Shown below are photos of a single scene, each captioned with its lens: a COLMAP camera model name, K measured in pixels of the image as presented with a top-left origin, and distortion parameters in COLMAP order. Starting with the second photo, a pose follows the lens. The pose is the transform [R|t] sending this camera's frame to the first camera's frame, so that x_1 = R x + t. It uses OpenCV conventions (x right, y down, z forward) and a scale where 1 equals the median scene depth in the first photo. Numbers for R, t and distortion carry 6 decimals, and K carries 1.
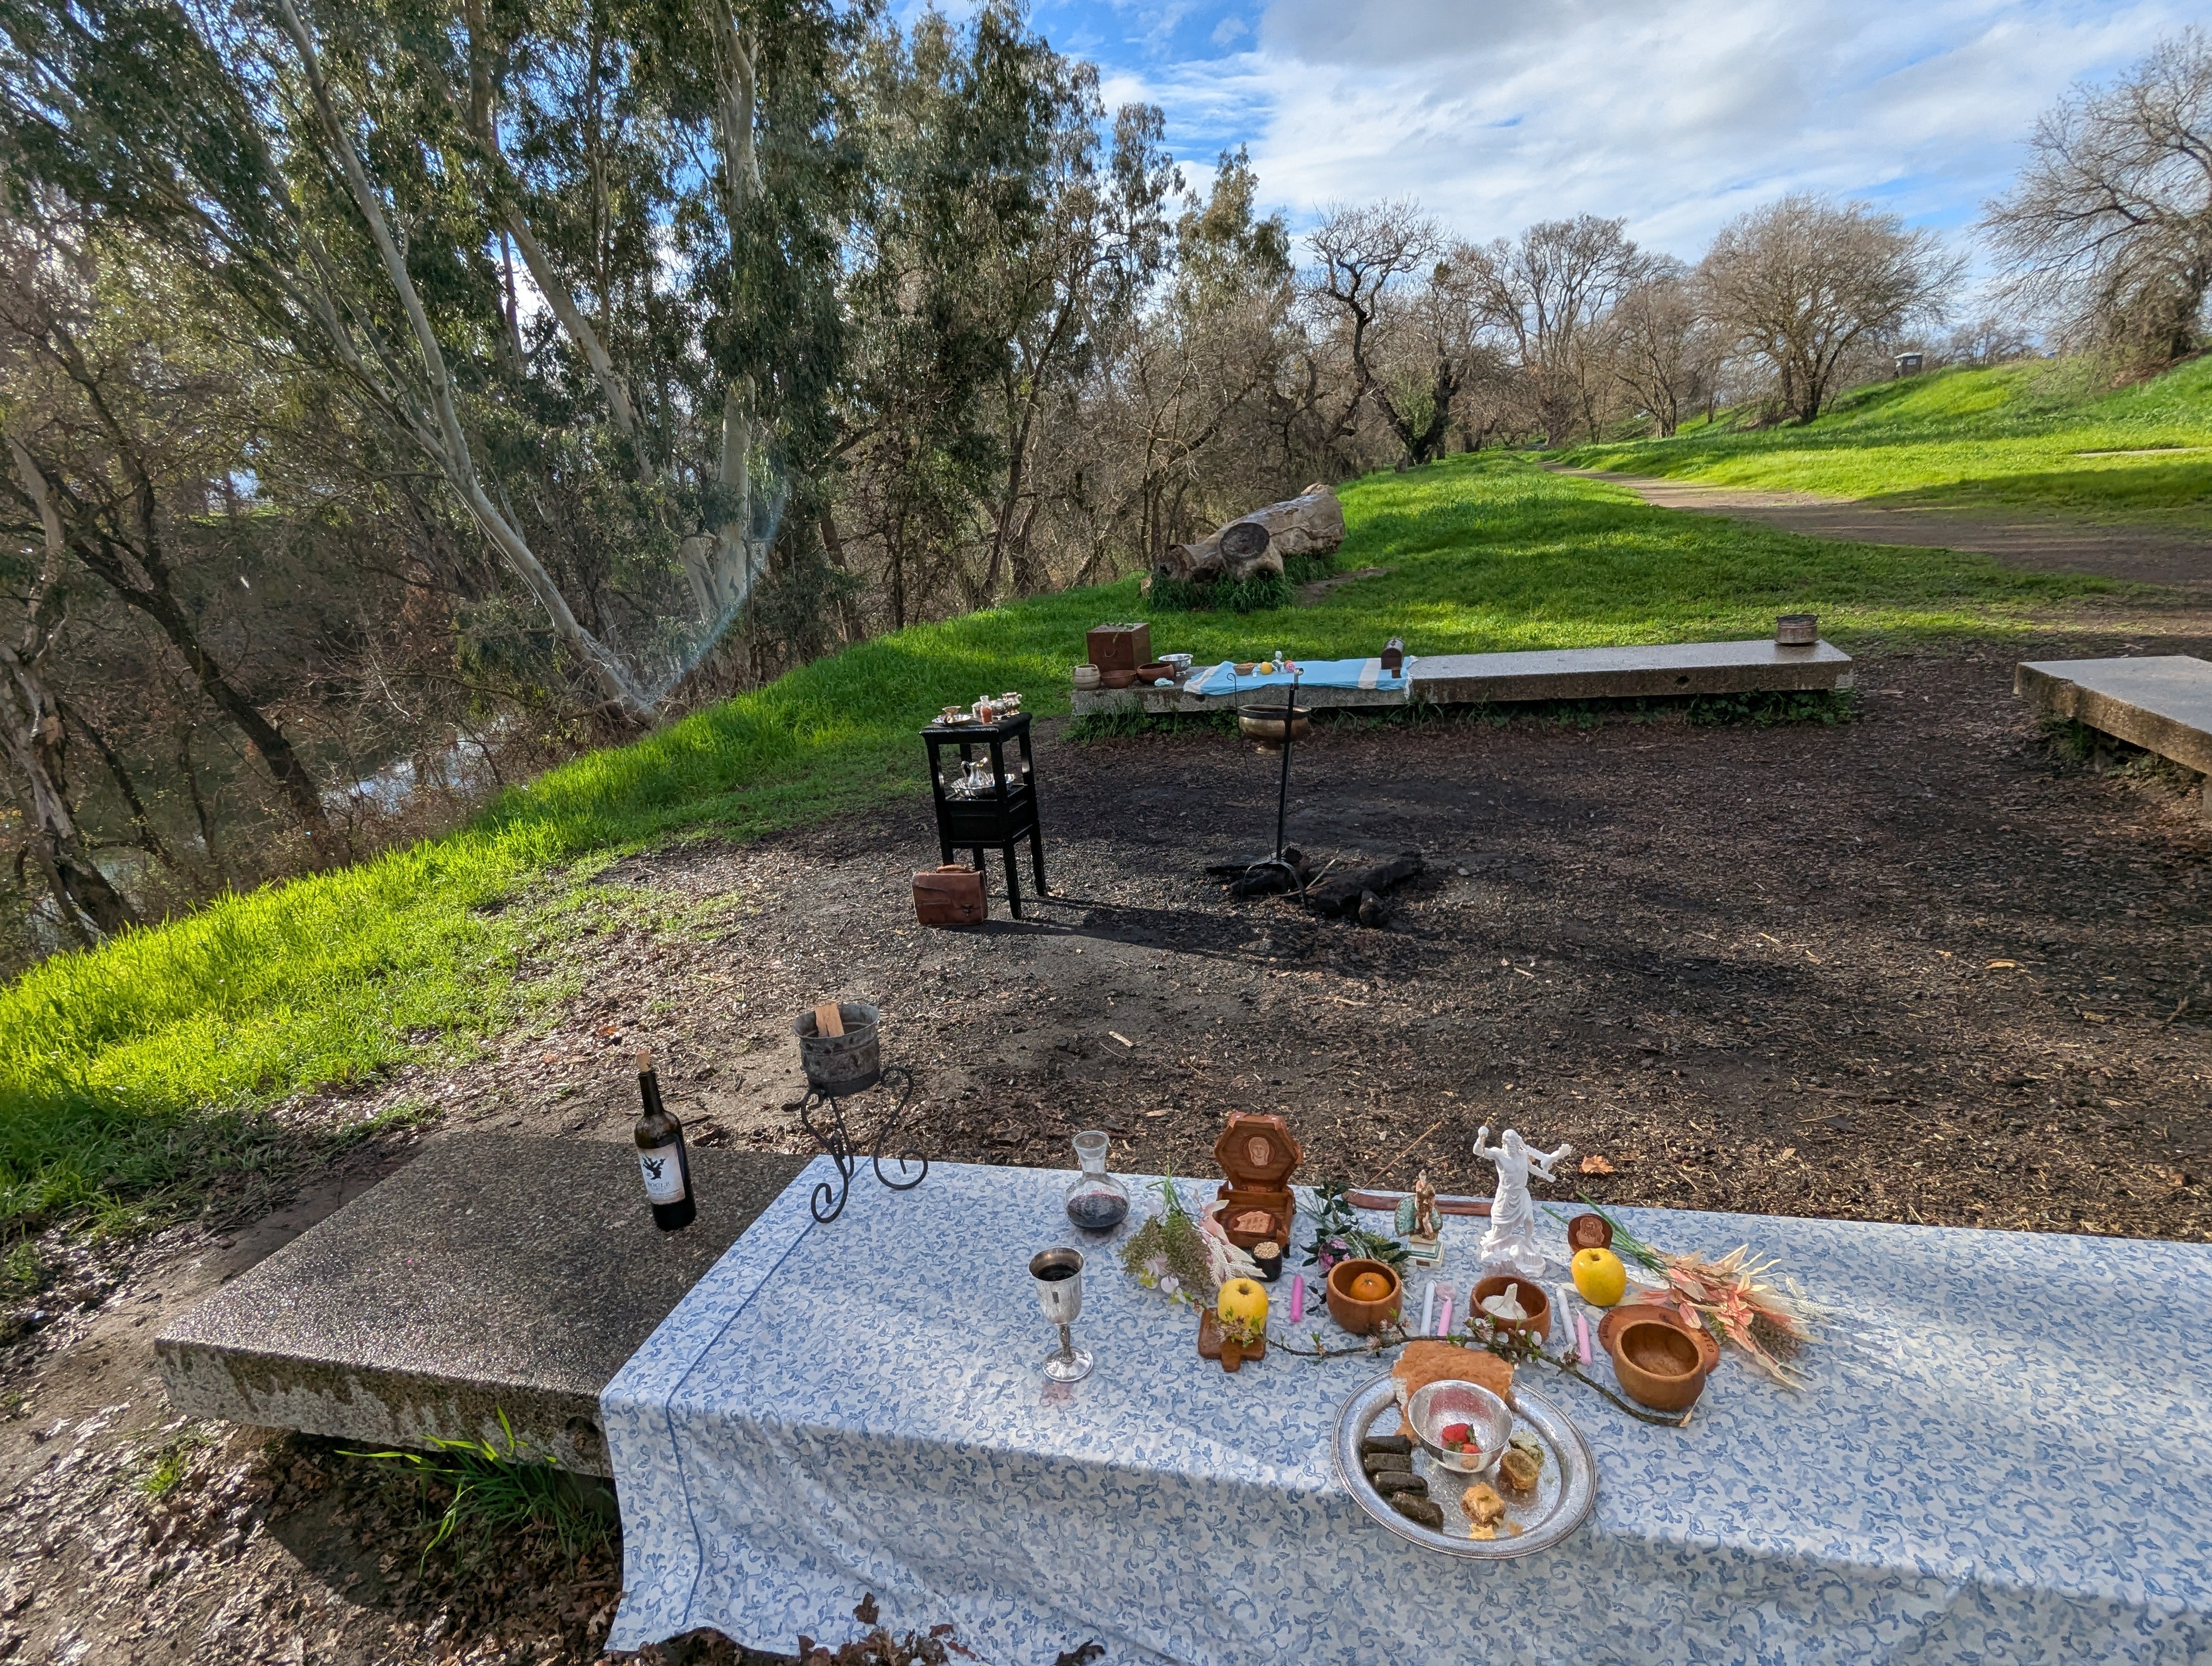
lens RADIAL K [[1183.8, 0, 1101.8], [0, 1183.8, 846.5], [0, 0, 1]] dist [0.007457, 0.000268]
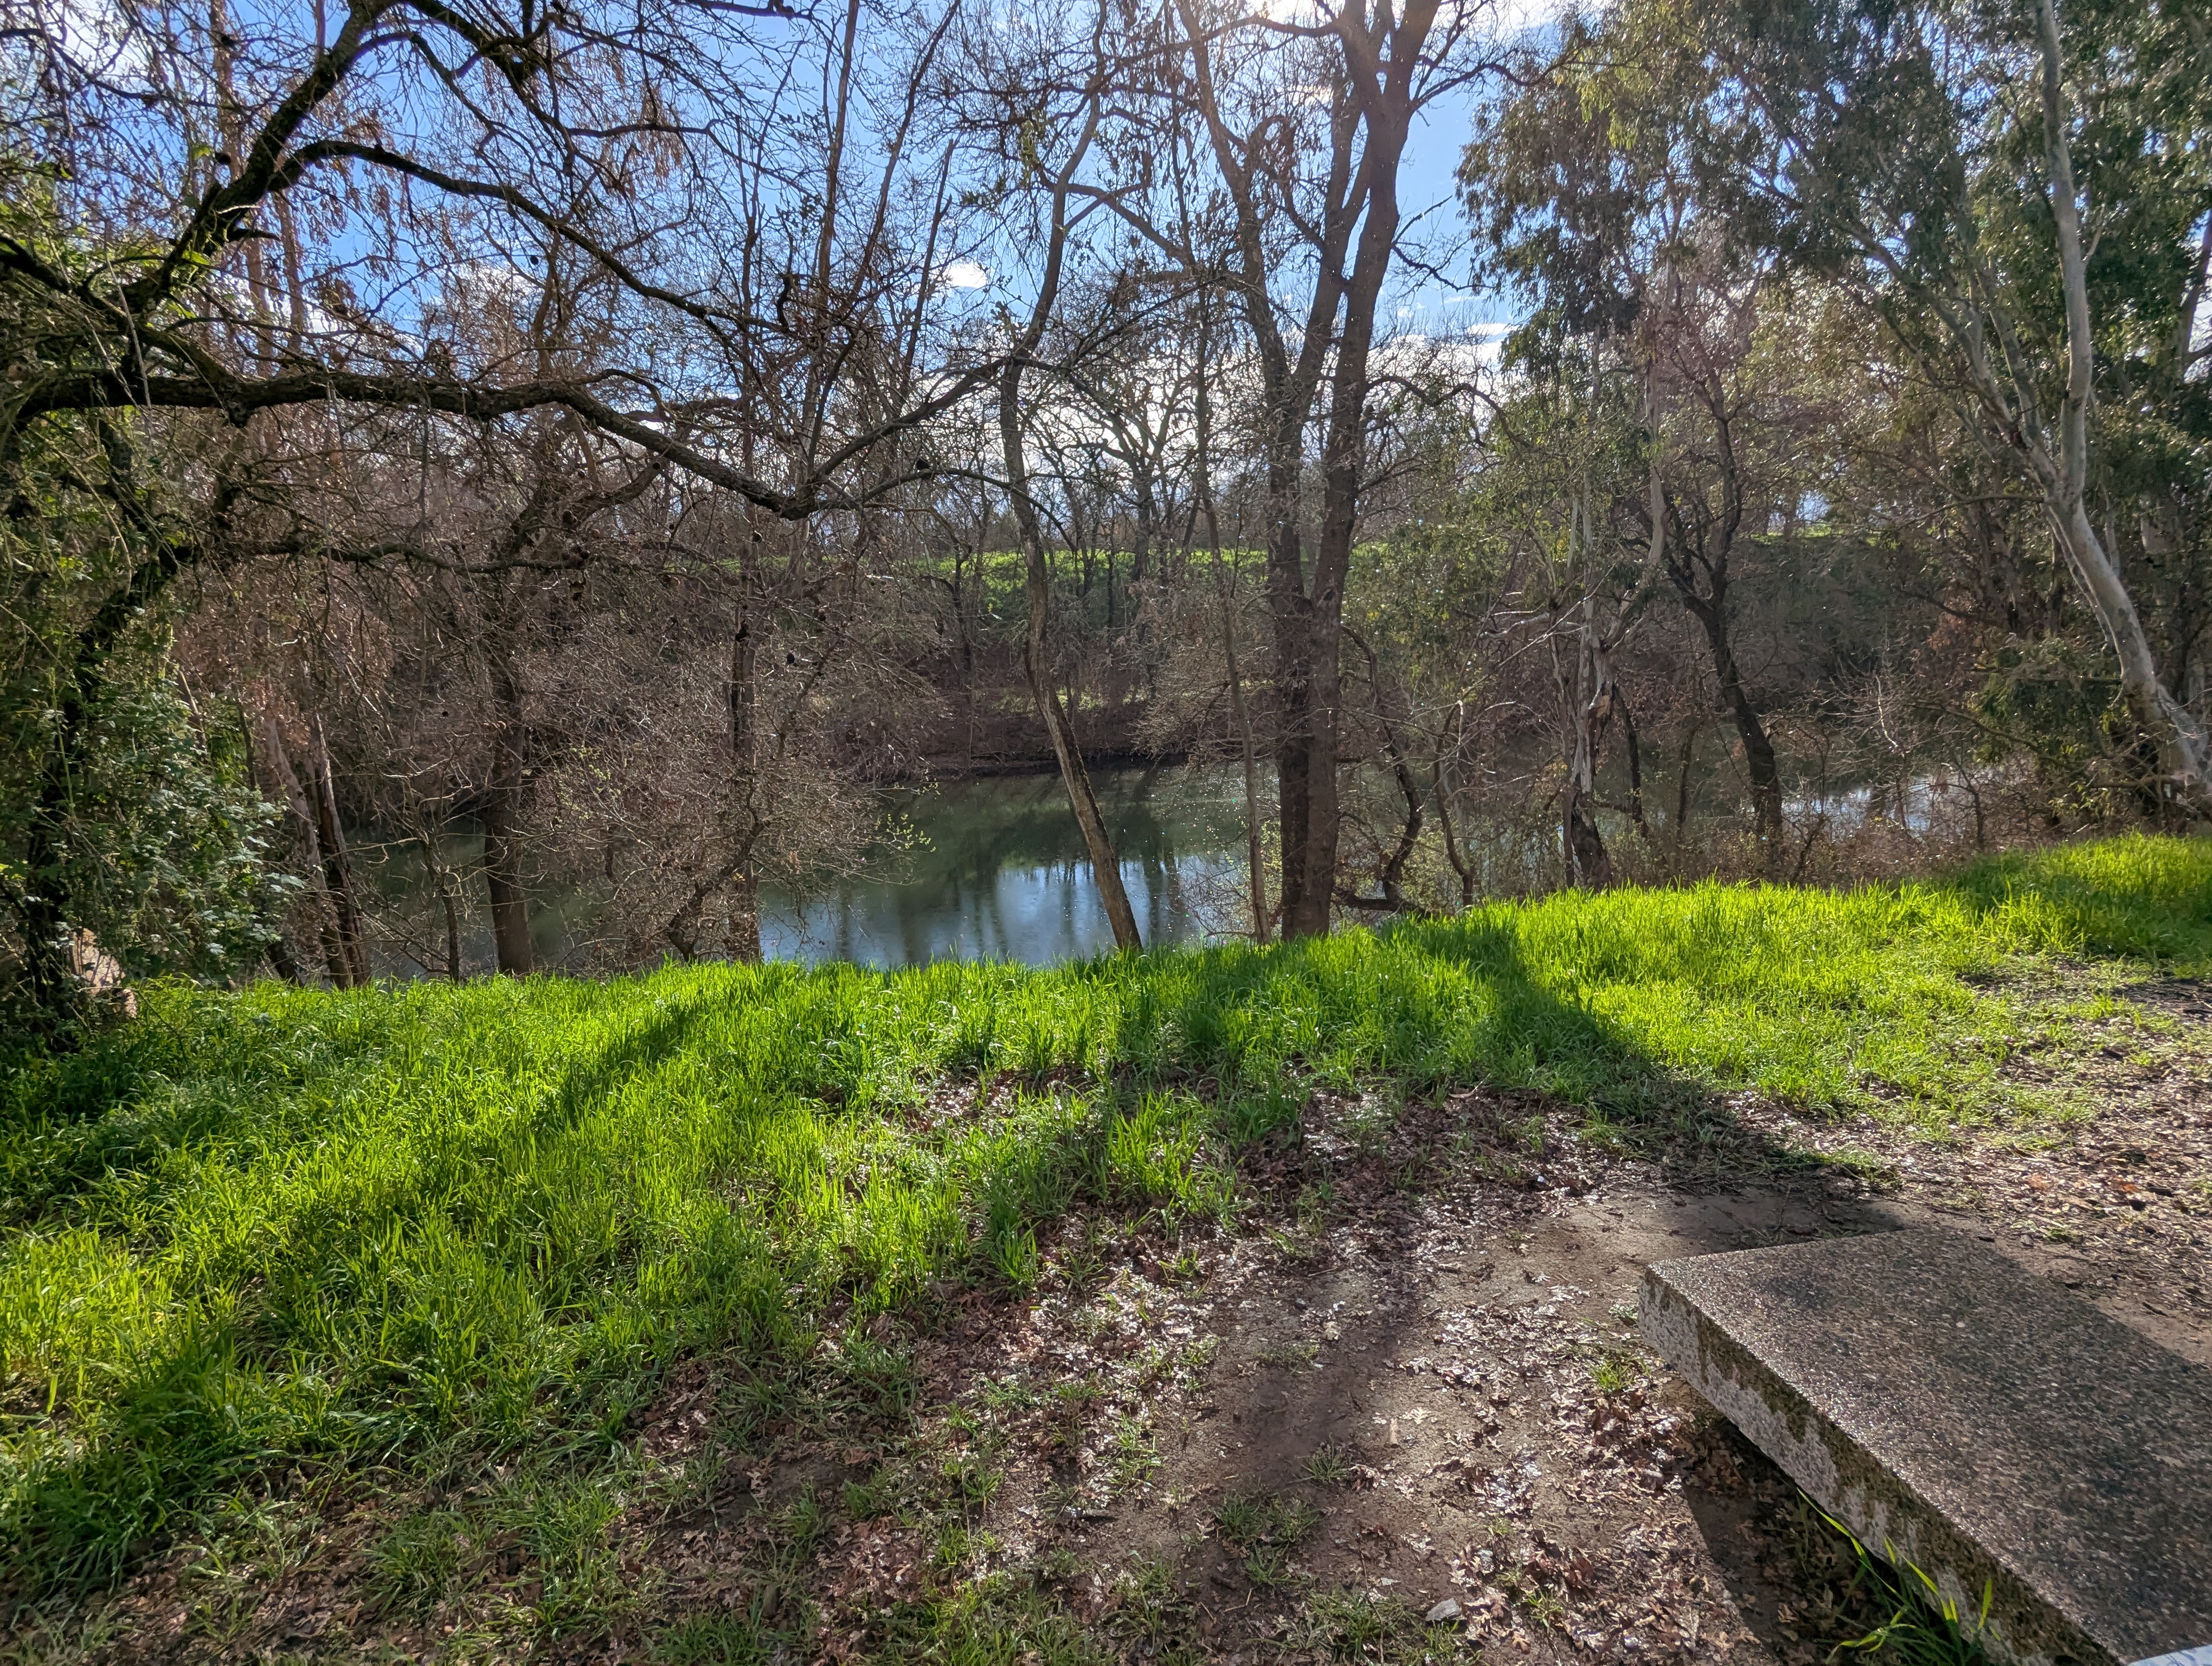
lens RADIAL K [[1183.8, 0, 1109.8], [0, 1183.8, 852.6], [0, 0, 1]] dist [0.007457, 0.000268]
pose [[0.439227, 0.259525, -0.860074, -0.084337], [-0.270268, 0.951186, 0.148996, 0.004919], [0.856758, 0.167007, 0.487928, -0.030992]]
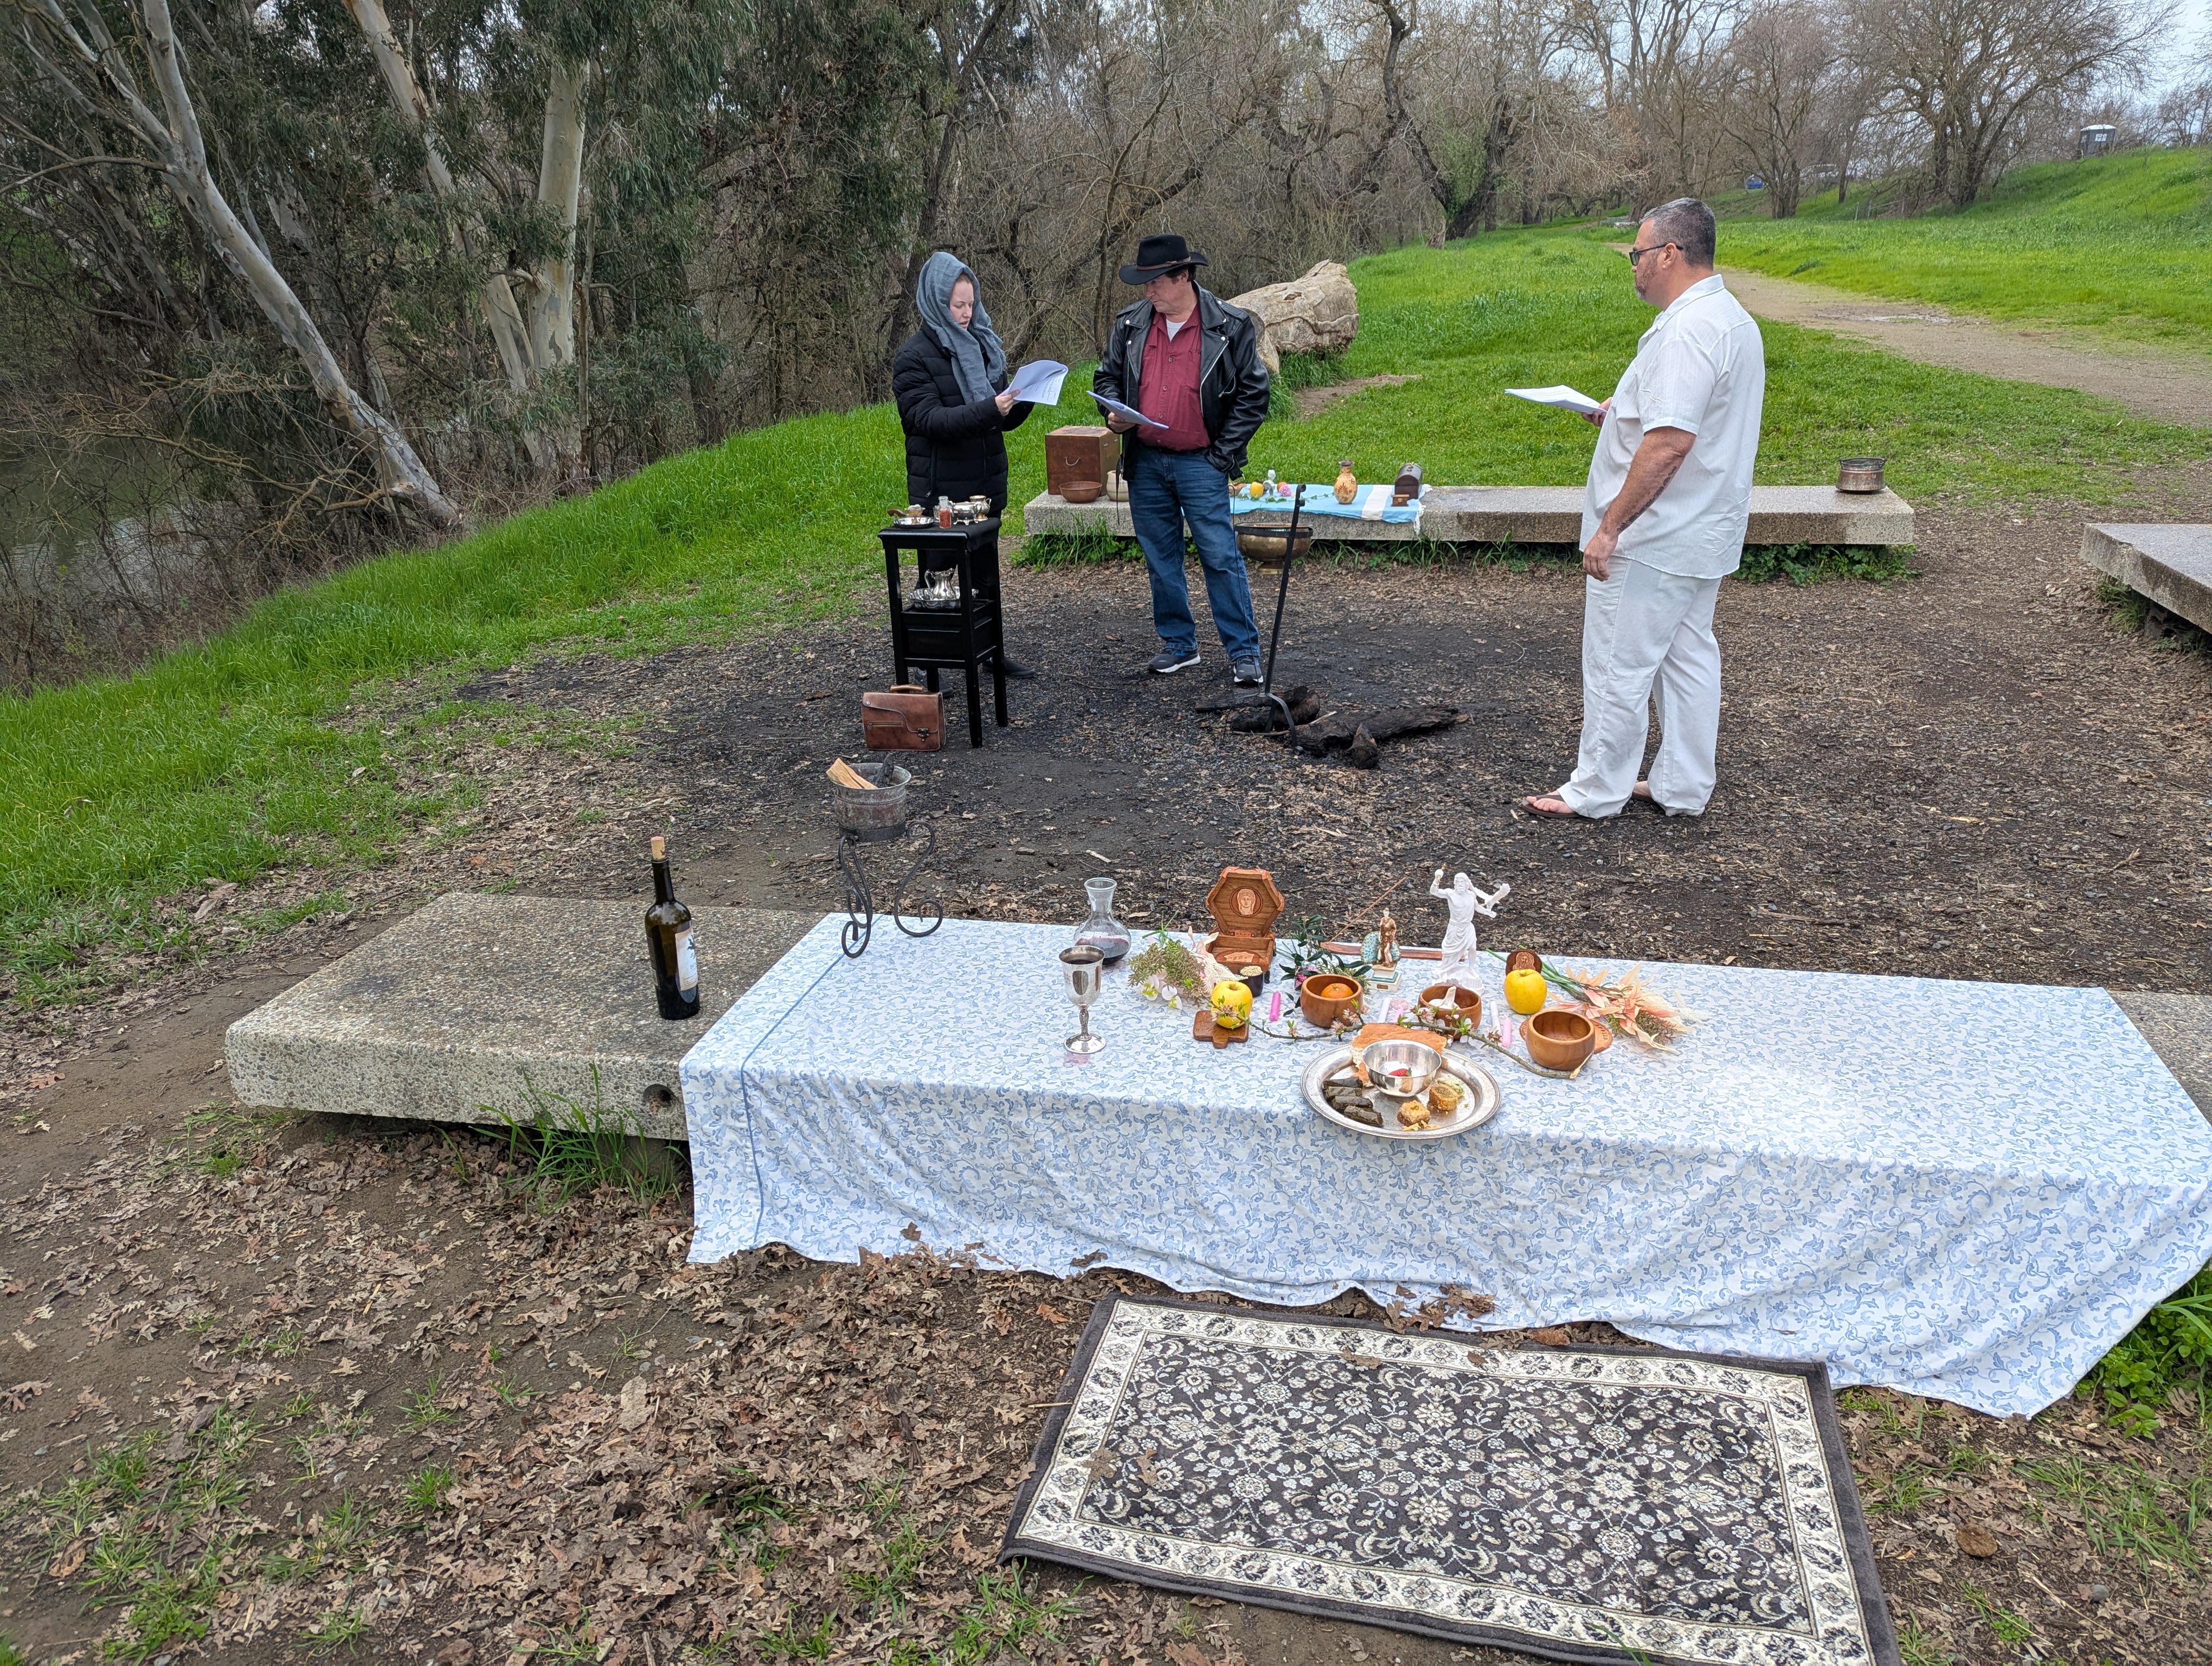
lens RADIAL K [[1569.0, 0, 1116.5], [0, 1569.0, 848.0], [0, 0, 1]] dist [0.061605, -0.049487]
pose [[0.996891, 0.040235, 0.067743, -0.052240], [-0.045028, 0.996475, 0.070779, 0.058687], [-0.064657, -0.073609, 0.995189, -0.266596]]
